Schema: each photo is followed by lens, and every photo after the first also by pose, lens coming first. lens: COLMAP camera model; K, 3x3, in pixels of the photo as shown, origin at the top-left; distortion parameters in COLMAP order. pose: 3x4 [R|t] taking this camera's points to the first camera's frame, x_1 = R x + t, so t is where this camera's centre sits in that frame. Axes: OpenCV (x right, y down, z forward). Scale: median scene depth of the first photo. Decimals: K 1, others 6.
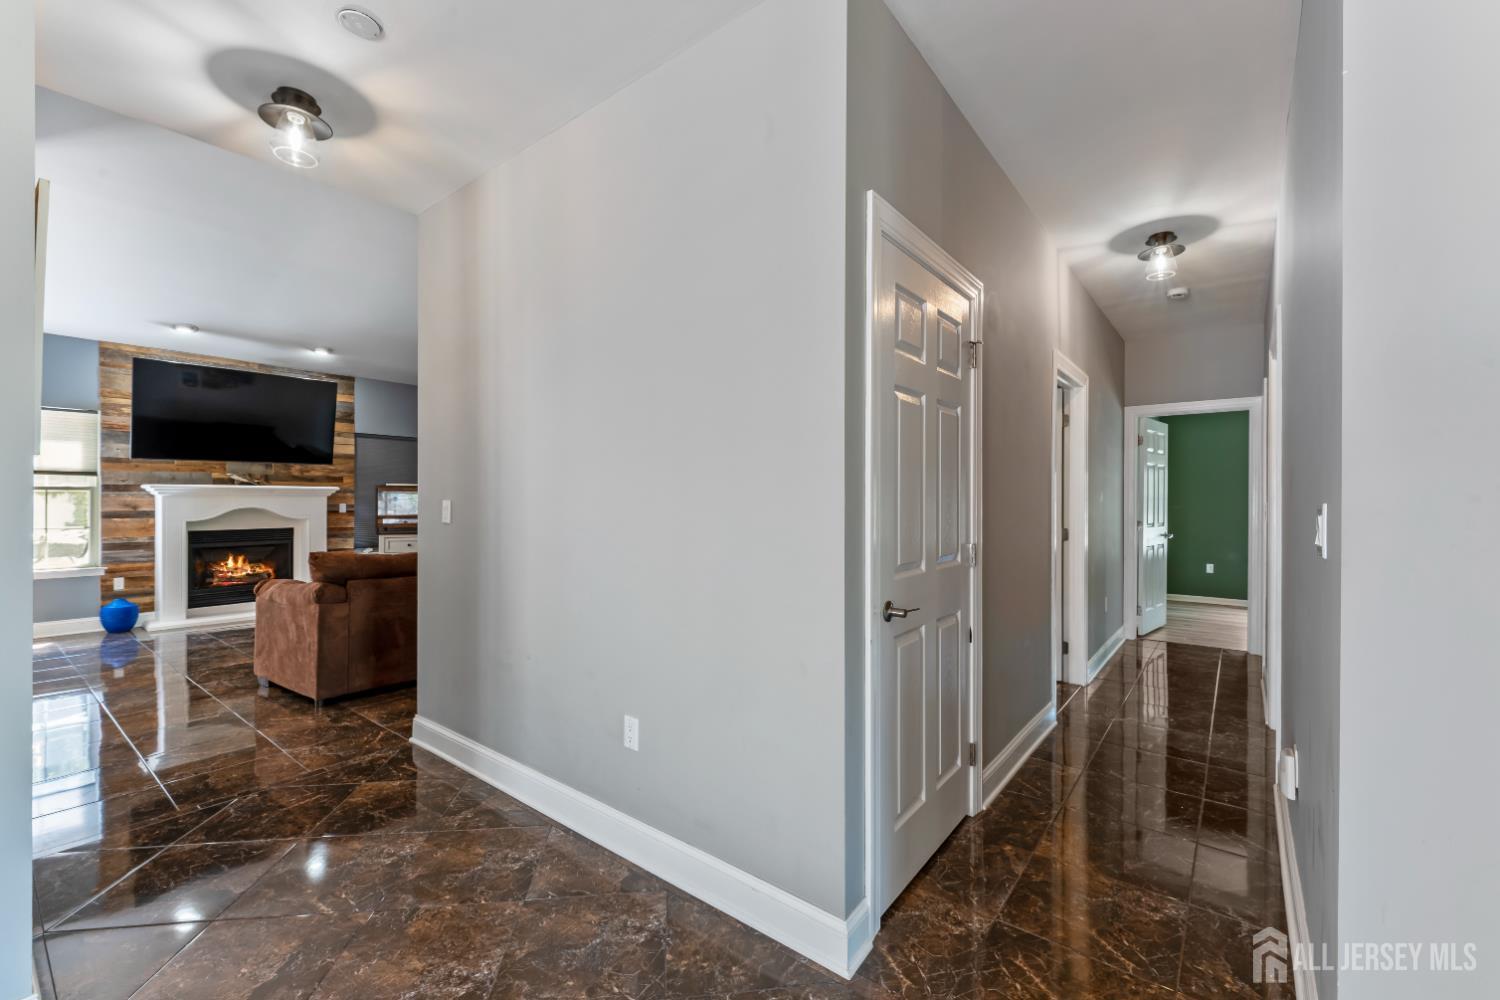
lens RADIAL K [[626.3, 0, 737.3], [0, 626.3, 498.5], [0, 0, 1]] dist [-0.002367, 0.000356]
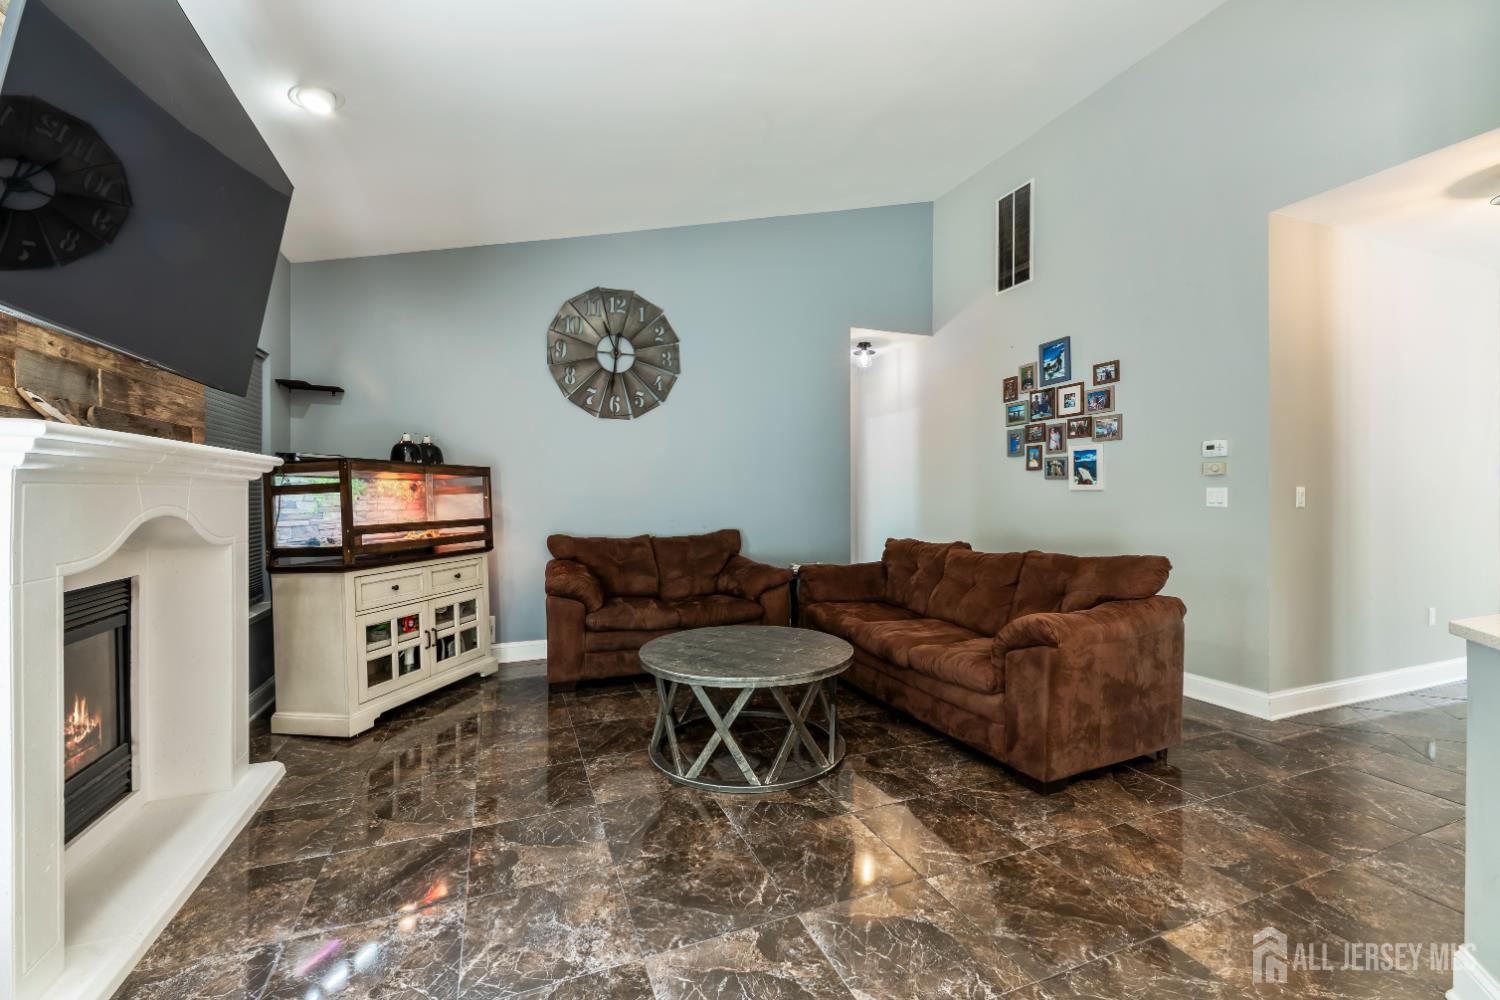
lens RADIAL K [[626.3, 0, 756.6], [0, 626.3, 494.5], [0, 0, 1]] dist [-0.002367, 0.000356]
pose [[0.507651, -0.007361, 0.861531, -1.062469], [0.004664, 0.999972, 0.005796, 0.003105], [-0.861550, 0.001076, 0.507671, 0.674902]]
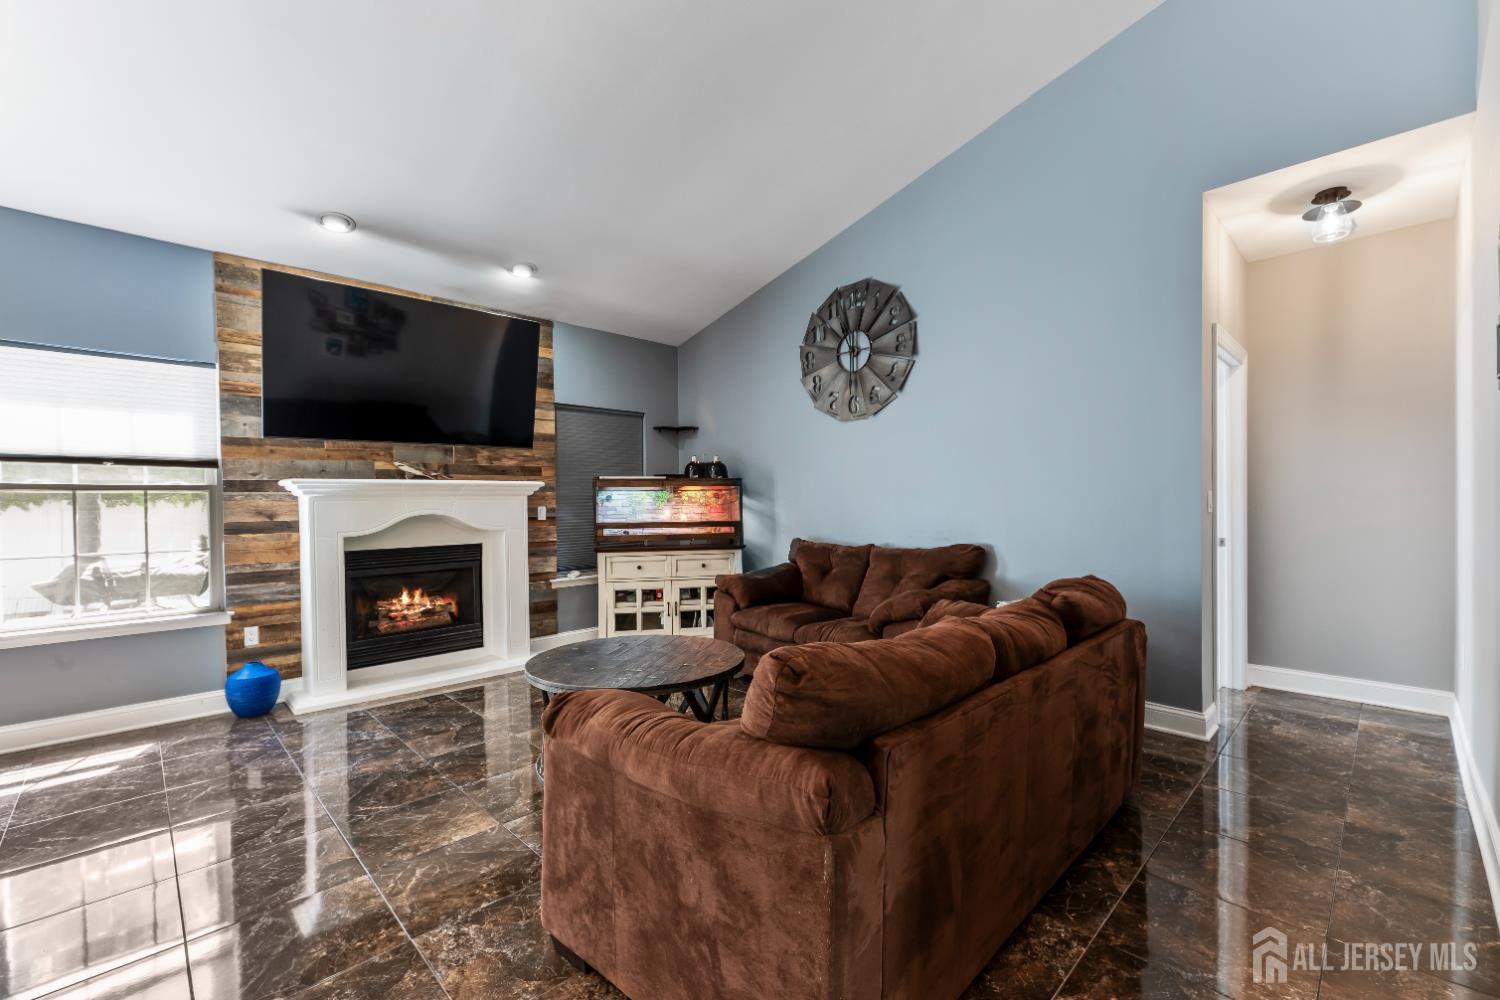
lens RADIAL K [[626.3, 0, 736.2], [0, 626.3, 509.8], [0, 0, 1]] dist [-0.002367, 0.000356]
pose [[0.990452, -0.013914, -0.137156, -0.397610], [0.015667, 0.999809, 0.011712, 0.008273], [0.136967, -0.013749, 0.990480, 0.423982]]
